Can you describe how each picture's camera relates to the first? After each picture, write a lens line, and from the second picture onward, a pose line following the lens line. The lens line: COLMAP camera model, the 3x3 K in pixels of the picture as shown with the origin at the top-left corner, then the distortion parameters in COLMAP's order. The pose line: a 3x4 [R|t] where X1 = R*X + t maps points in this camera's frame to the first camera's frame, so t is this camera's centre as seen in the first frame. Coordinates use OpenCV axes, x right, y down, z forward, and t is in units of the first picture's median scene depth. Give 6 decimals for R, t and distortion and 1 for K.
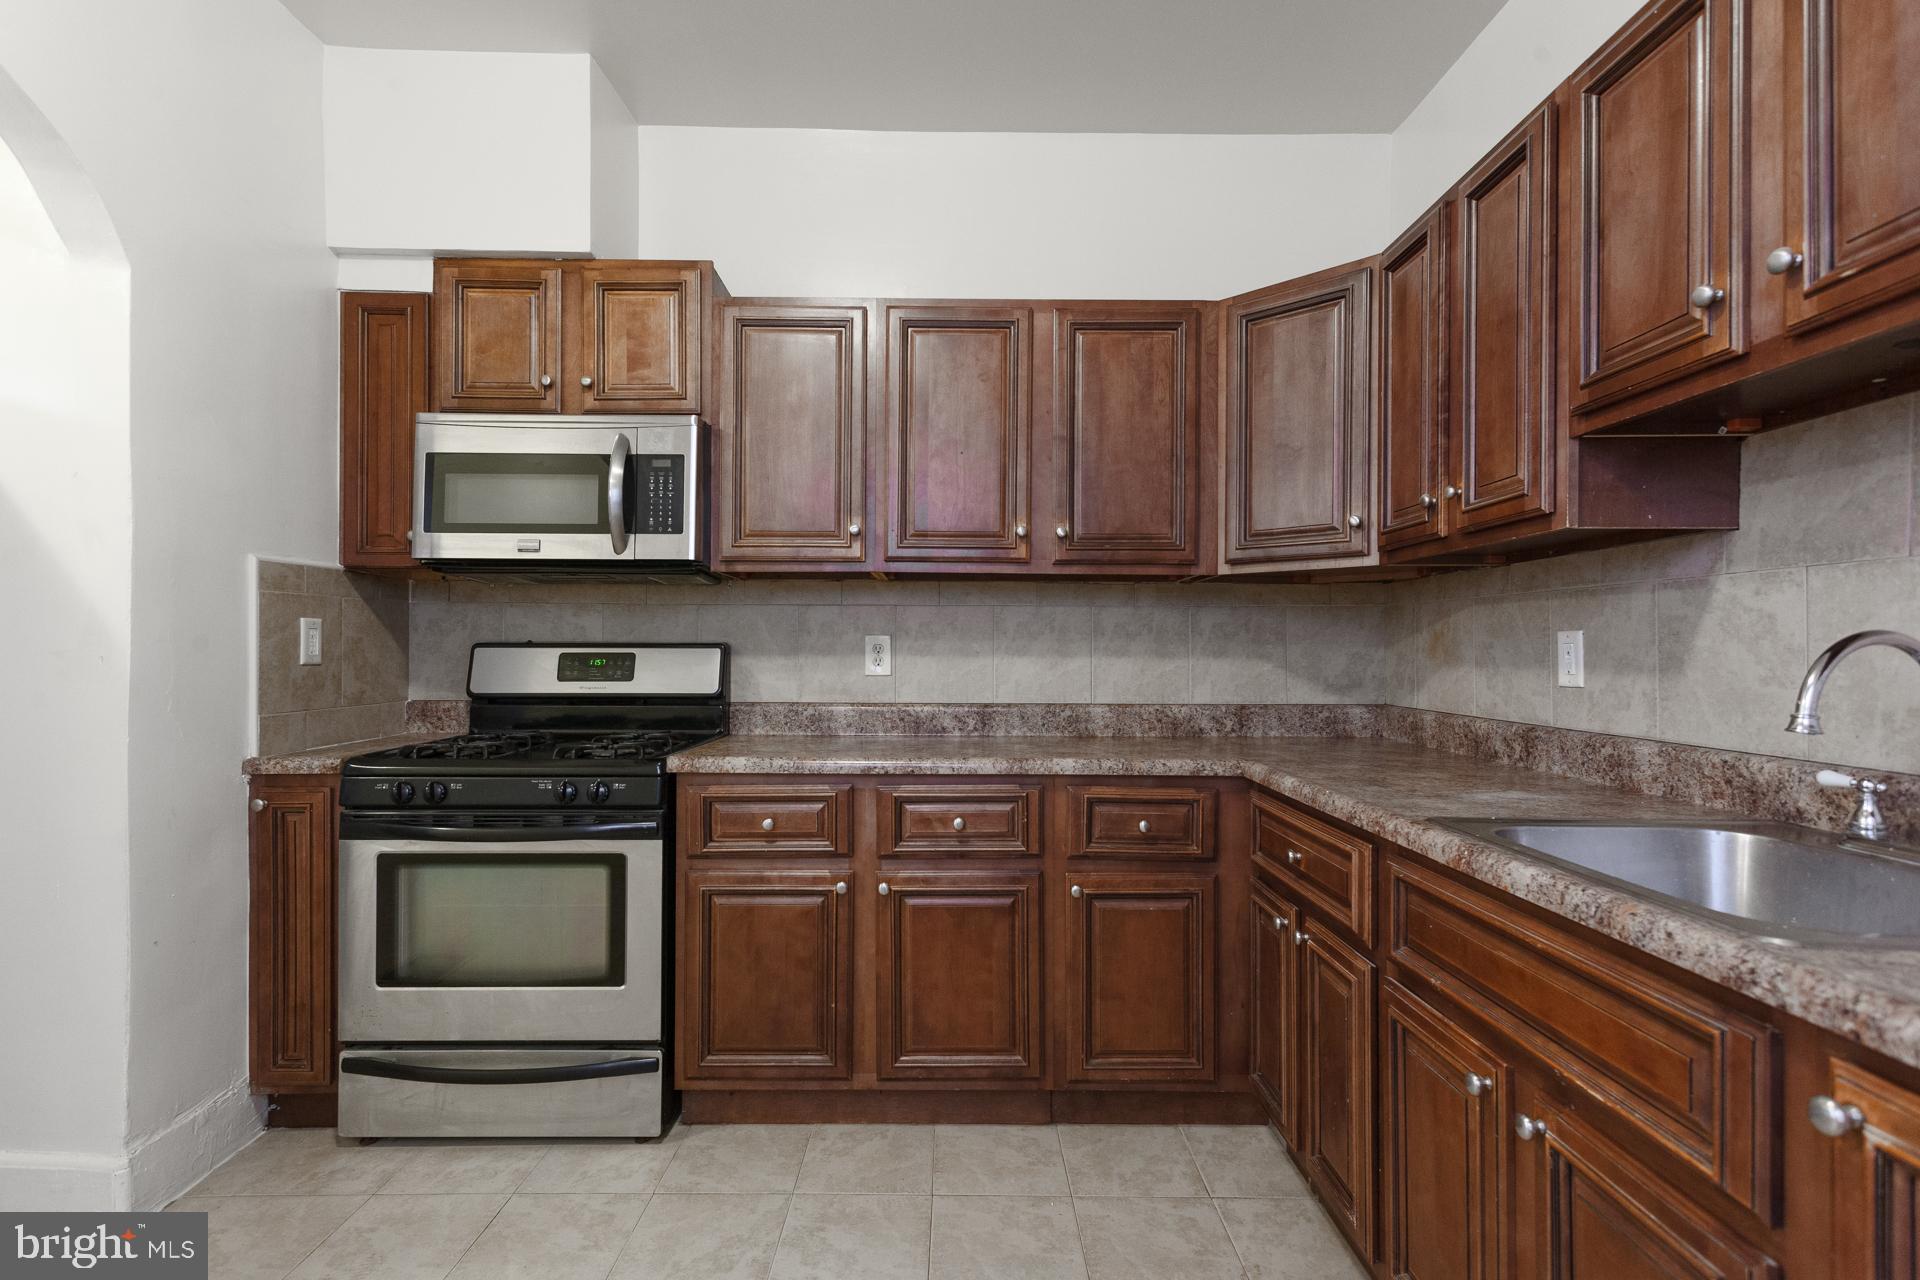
lens RADIAL K [[908.0, 0, 951.7], [0, 908.0, 645.1], [0, 0, 1]] dist [0.019804, -0.002936]
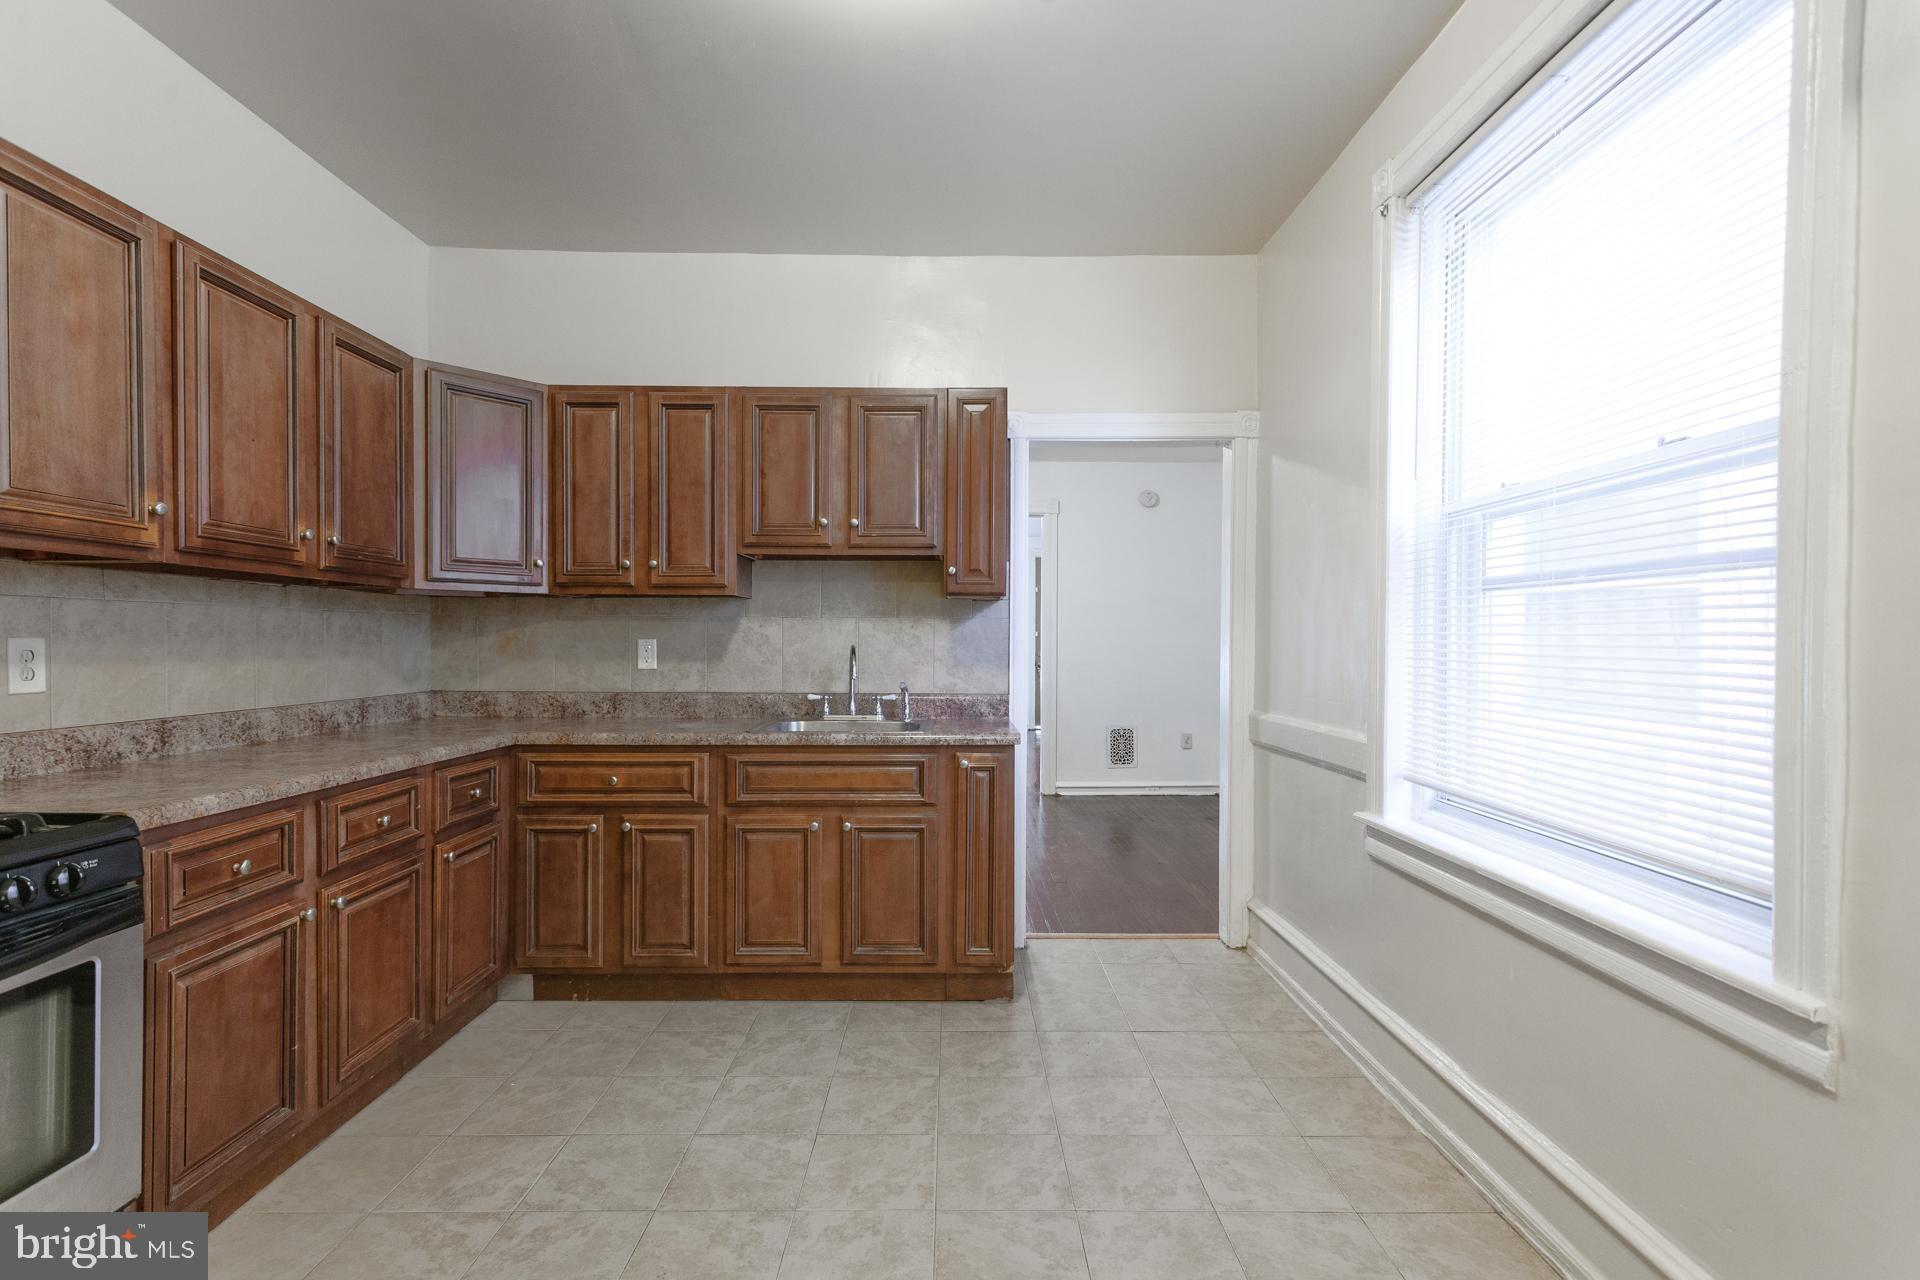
lens RADIAL K [[908.0, 0, 948.4], [0, 908.0, 646.8], [0, 0, 1]] dist [0.019804, -0.002936]
pose [[0.004776, -0.012249, 0.999914, -0.944982], [-0.009519, 0.999879, 0.012294, -0.023023], [-0.999943, -0.009577, 0.004659, 0.309174]]
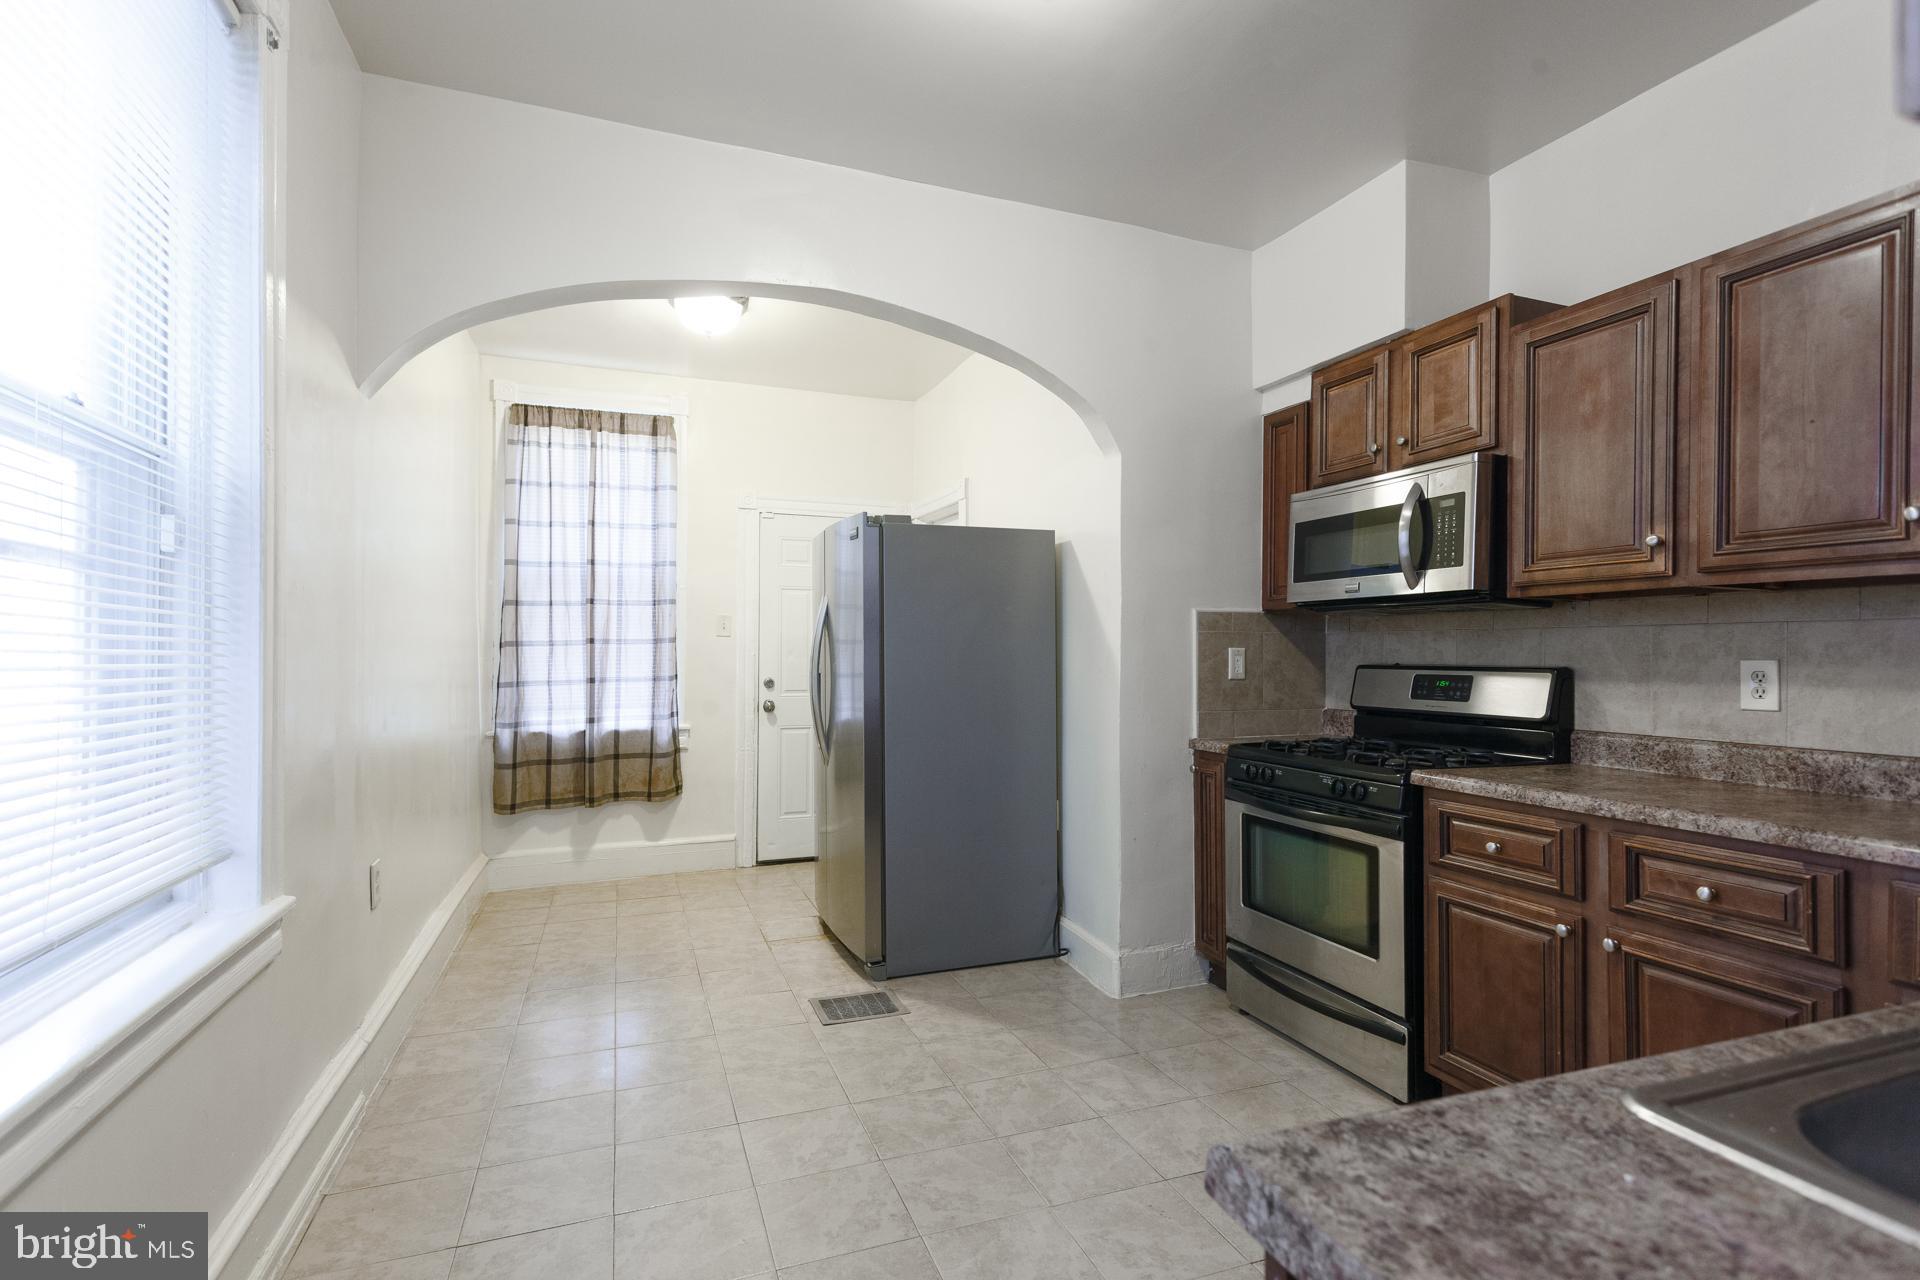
lens RADIAL K [[908.0, 0, 961.1], [0, 908.0, 643.7], [0, 0, 1]] dist [0.019804, -0.002936]
pose [[0.359464, -0.012332, -0.933077, 0.491108], [-0.000376, 0.999911, -0.013360, -0.016424], [0.933159, 0.005153, 0.359428, 0.064548]]
